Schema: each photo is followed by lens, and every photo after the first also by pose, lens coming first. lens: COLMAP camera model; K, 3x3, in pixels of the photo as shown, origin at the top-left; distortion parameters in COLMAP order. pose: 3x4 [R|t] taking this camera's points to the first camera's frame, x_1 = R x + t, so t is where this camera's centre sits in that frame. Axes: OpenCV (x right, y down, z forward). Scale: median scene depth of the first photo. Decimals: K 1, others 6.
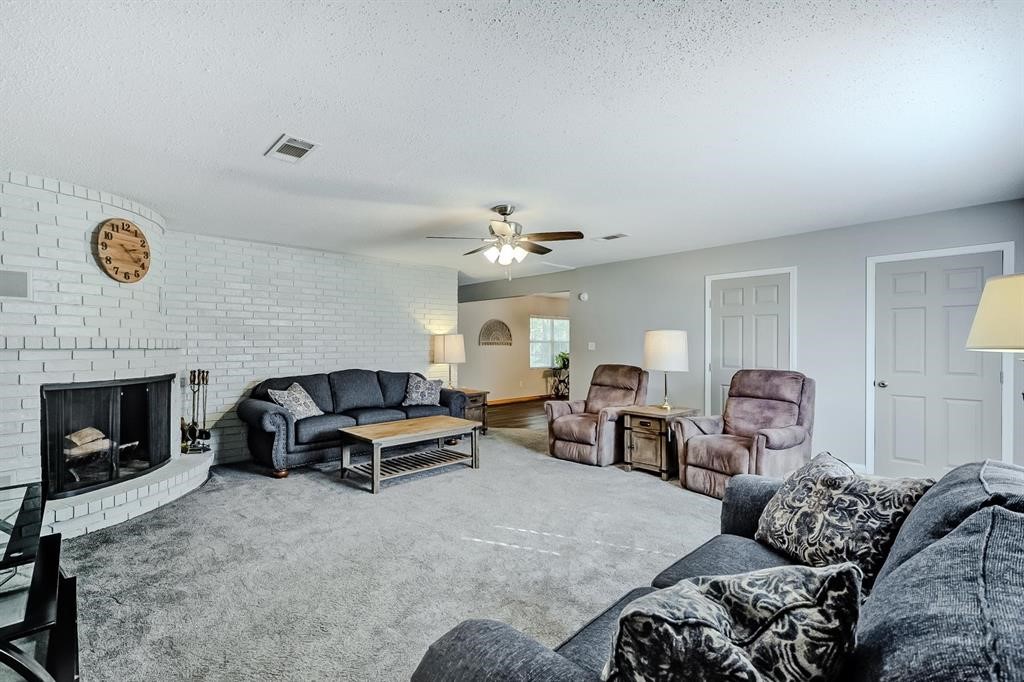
lens RADIAL K [[403.9, 0, 555.7], [0, 403.9, 348.6], [0, 0, 1]] dist [-0.000304, -0.000045]
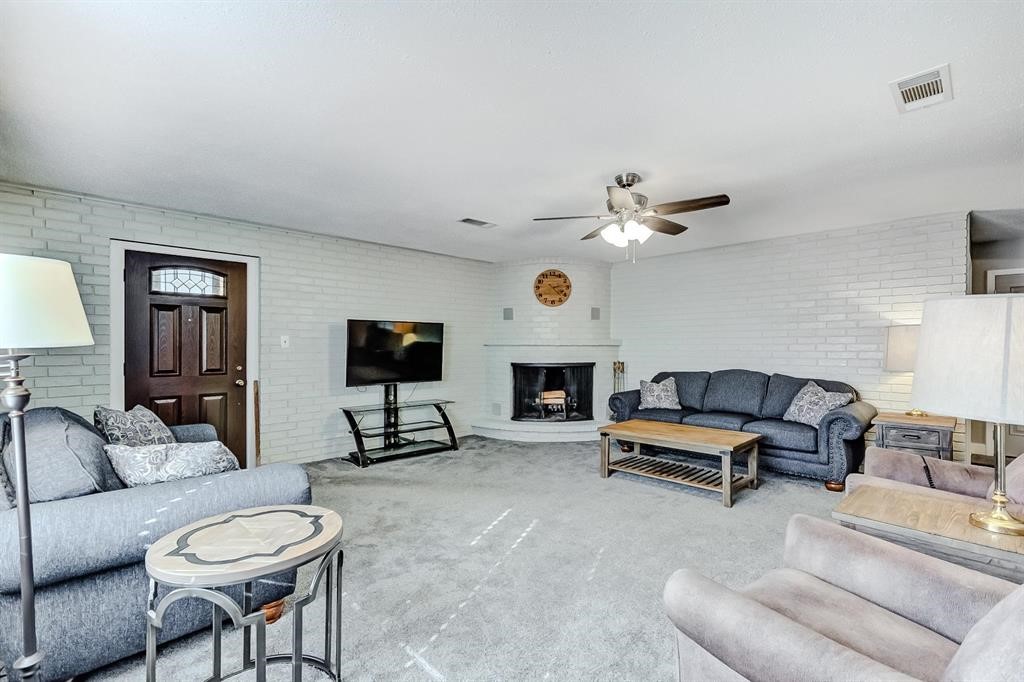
lens RADIAL K [[461.1, 0, 512.0], [0, 461.1, 341.0], [0, 0, 1]] dist [0.000499, 0.000128]
pose [[0.044406, 0.003376, -0.999008, 0.815720], [-0.005739, 0.999979, 0.003124, -0.021115], [0.998997, 0.005595, 0.044425, 0.693584]]
